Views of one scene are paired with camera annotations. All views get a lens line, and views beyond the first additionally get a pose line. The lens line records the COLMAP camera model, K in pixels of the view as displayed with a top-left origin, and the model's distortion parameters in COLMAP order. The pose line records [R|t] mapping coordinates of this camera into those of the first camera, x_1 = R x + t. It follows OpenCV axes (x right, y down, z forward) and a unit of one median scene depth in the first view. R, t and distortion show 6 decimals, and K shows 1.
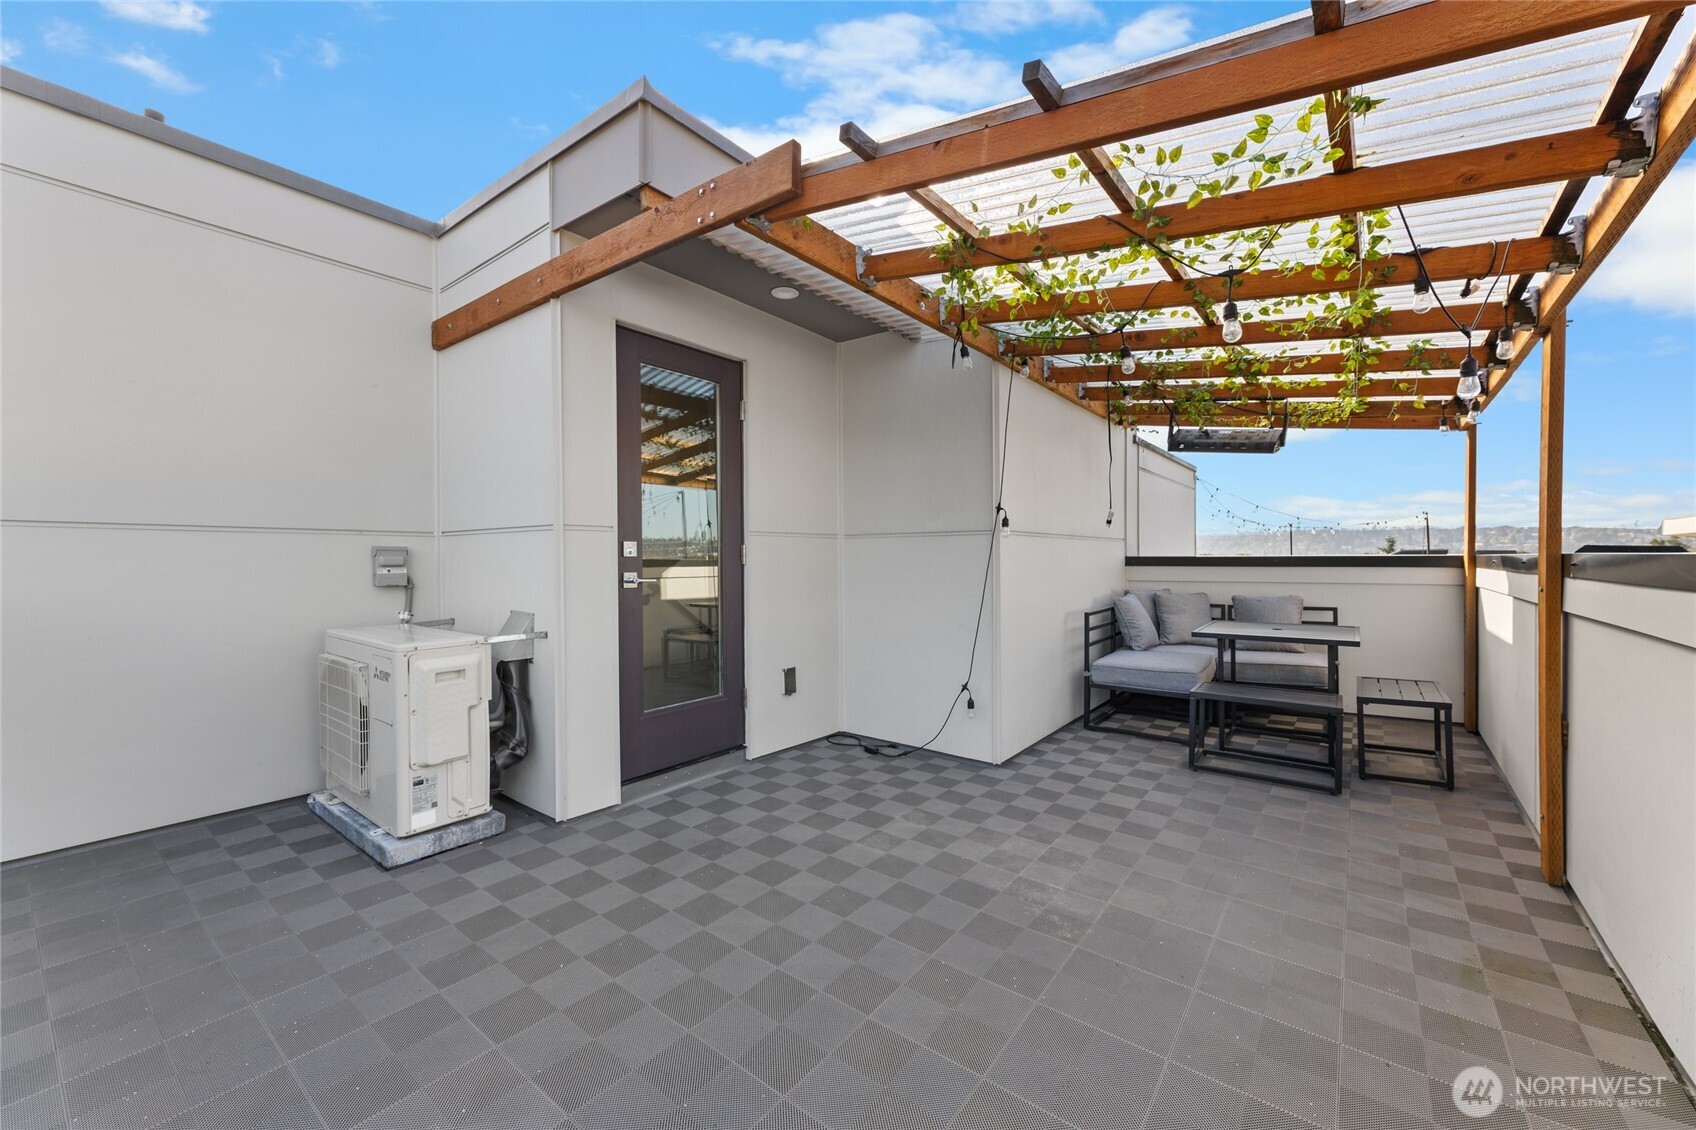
lens RADIAL K [[672.9, 0, 848.0], [0, 672.9, 565.0], [0, 0, 1]] dist [0.000667, 0.000044]
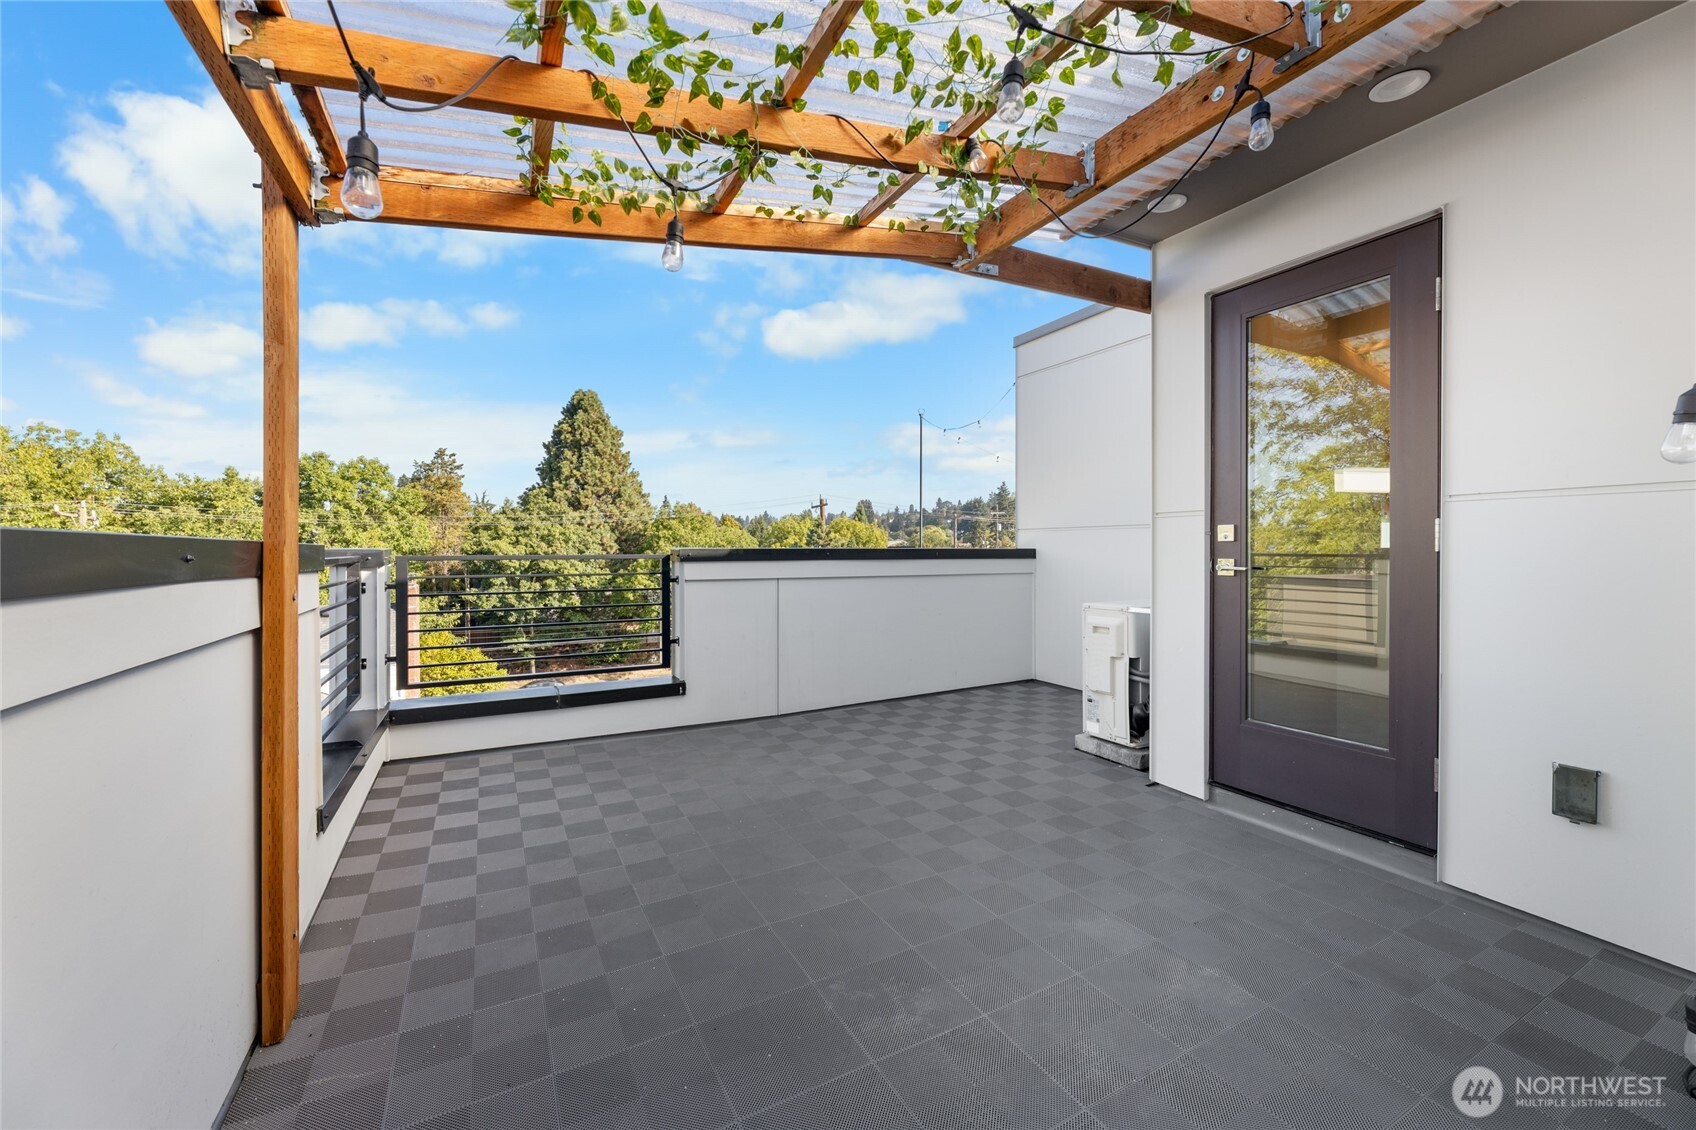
lens RADIAL K [[697.7, 0, 848.0], [0, 697.7, 565.0], [0, 0, 1]] dist [-0.000357, -0.000017]
pose [[-0.421565, 0.022585, -0.906517, 0.775140], [-0.008810, 0.999541, 0.029000, -0.003437], [0.906755, 0.020212, -0.421172, 0.965547]]
